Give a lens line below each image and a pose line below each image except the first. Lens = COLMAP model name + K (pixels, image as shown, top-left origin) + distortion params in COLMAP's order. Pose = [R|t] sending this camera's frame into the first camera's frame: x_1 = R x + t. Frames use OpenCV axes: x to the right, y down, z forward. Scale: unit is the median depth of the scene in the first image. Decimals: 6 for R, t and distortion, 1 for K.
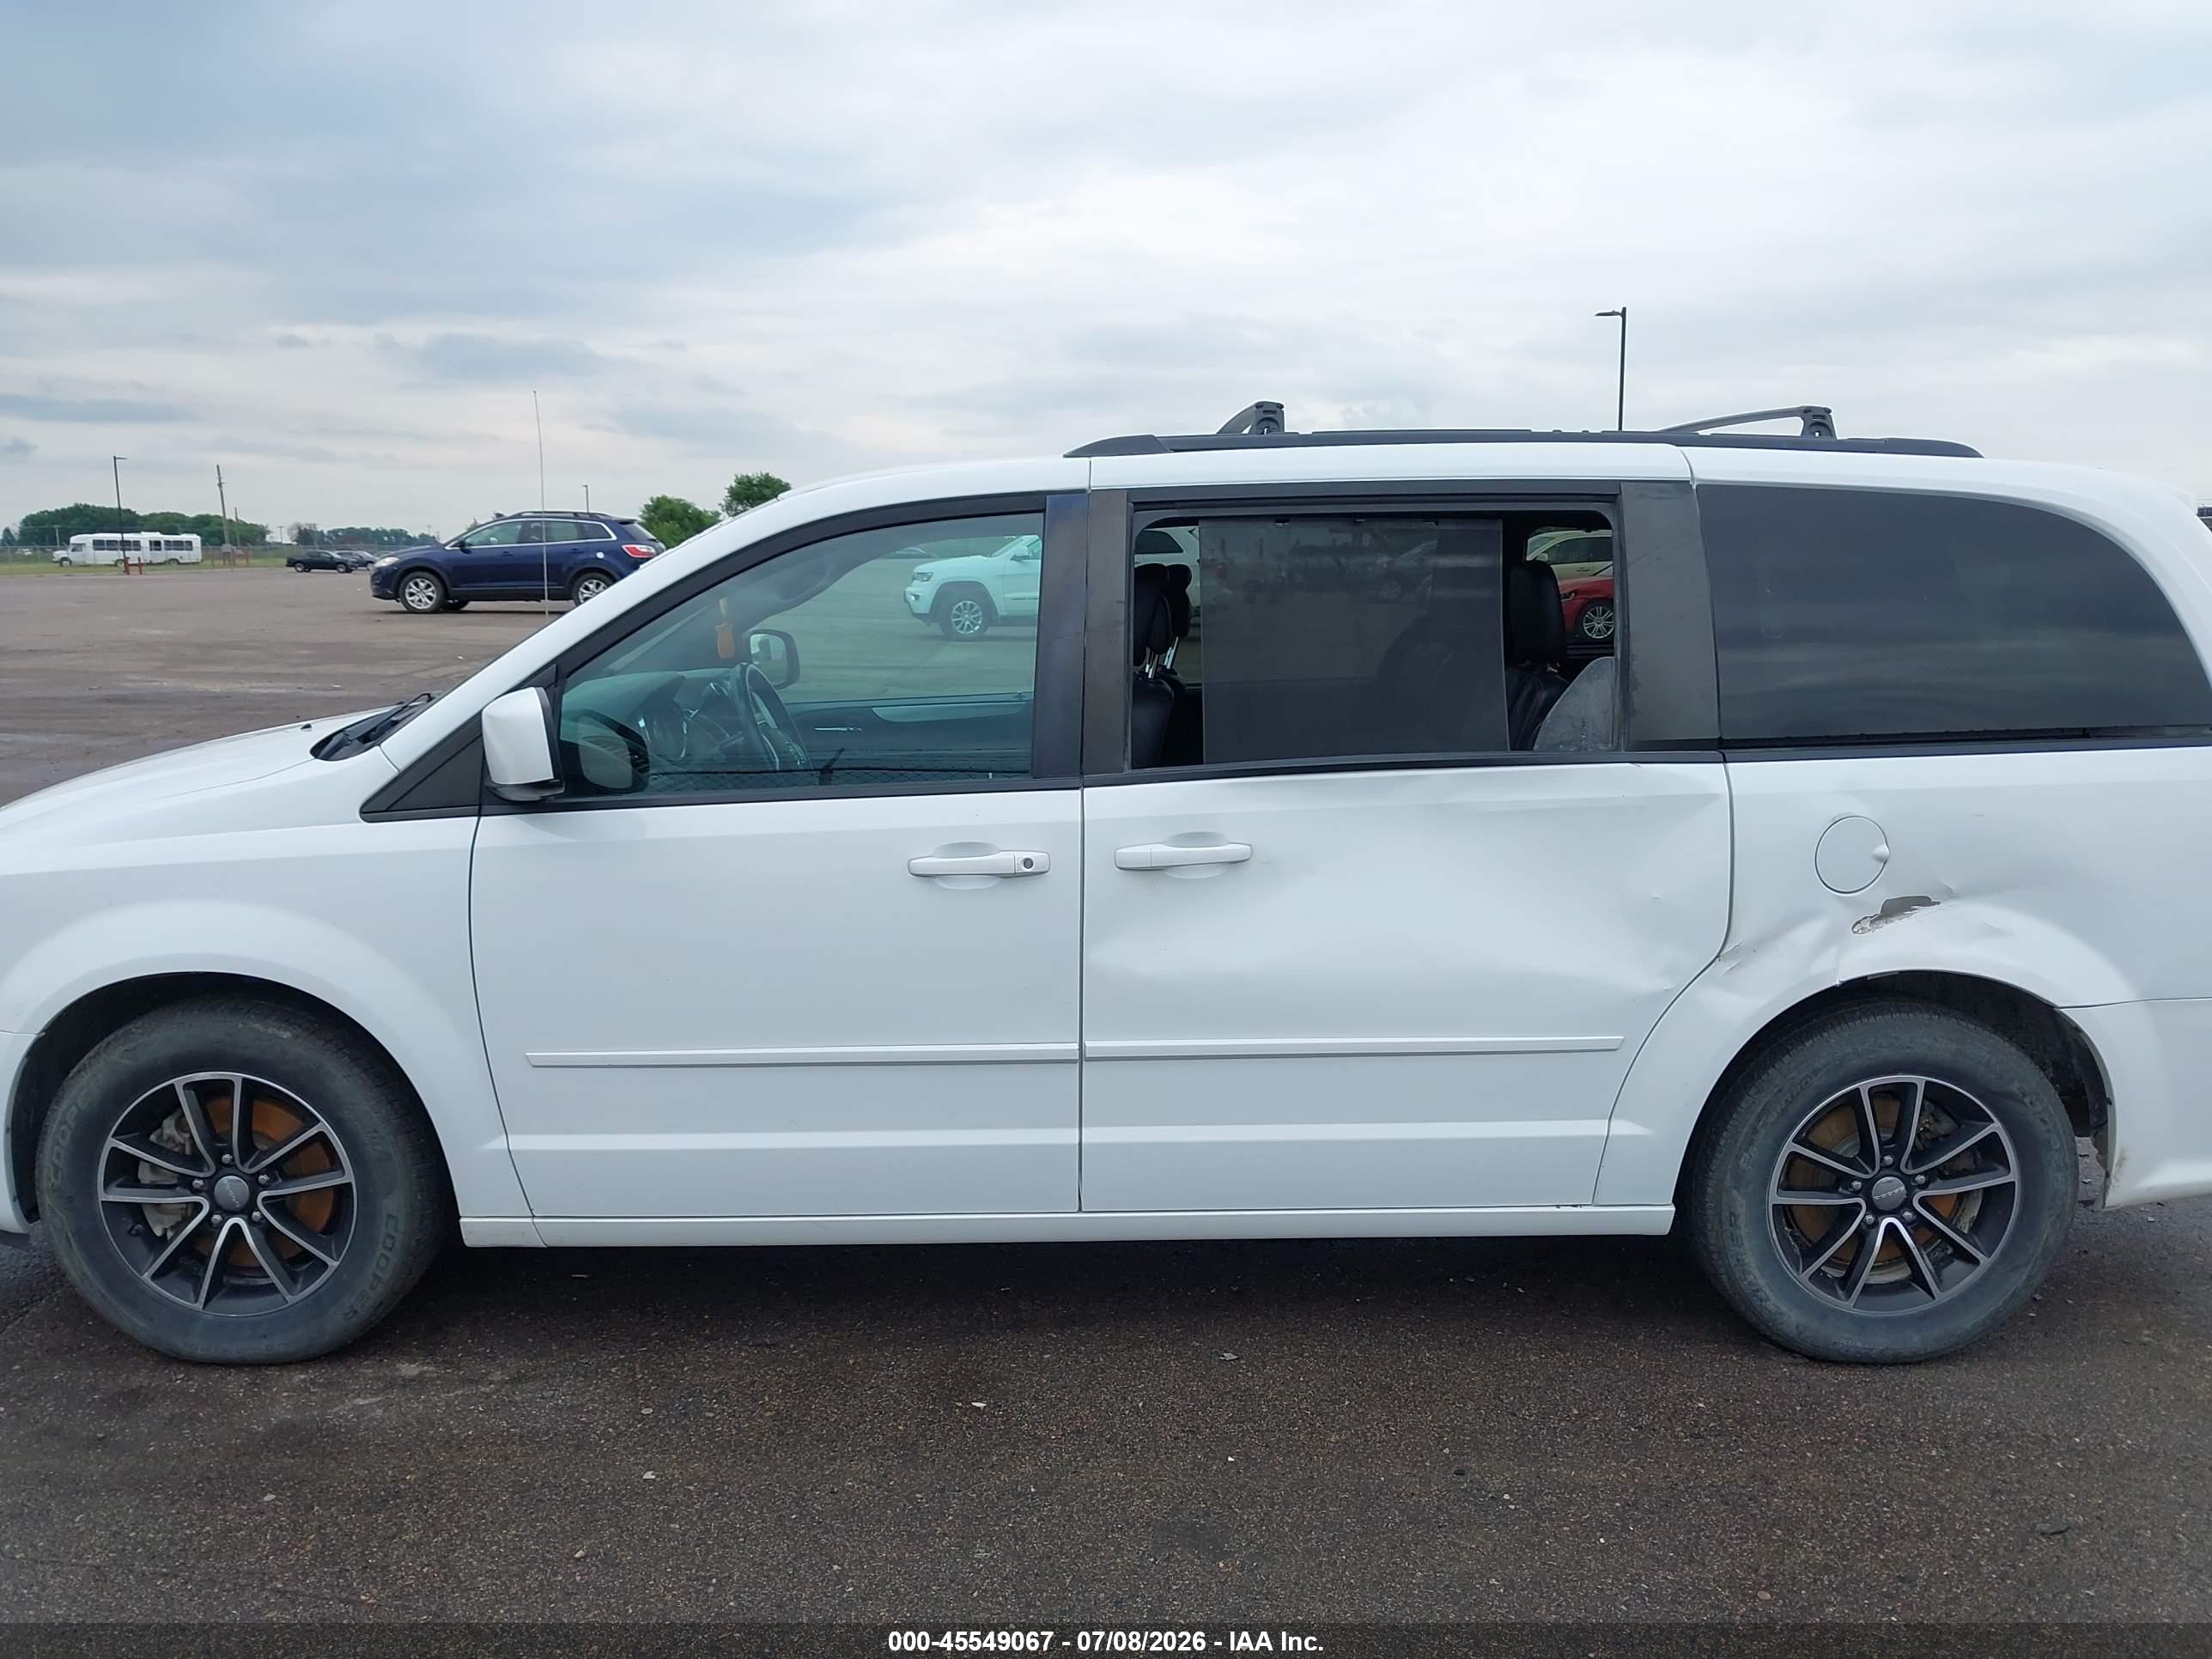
lens RADIAL K [[1853.8, 0, 1119.0], [0, 1853.8, 820.6], [0, 0, 1]] dist [0.002642, -0.000607]
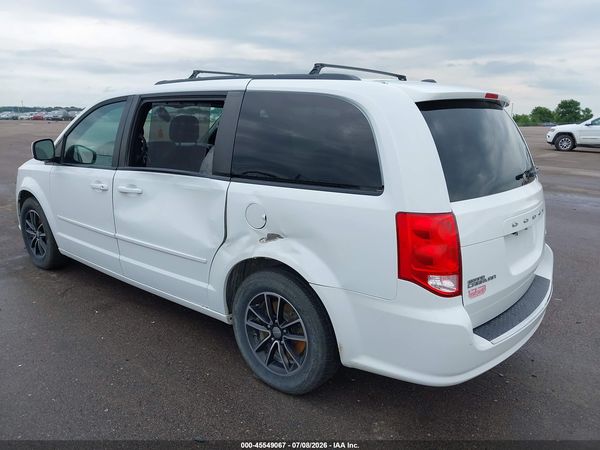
lens RADIAL K [[498.4, 0, 306.8], [0, 498.4, 224.3], [0, 0, 1]] dist [-0.002330, -0.006998]
pose [[0.744062, 0.157751, -0.649219, 0.949462], [-0.118810, 0.987479, 0.103777, -0.059468], [0.657461, -0.000083, 0.753488, 0.434807]]
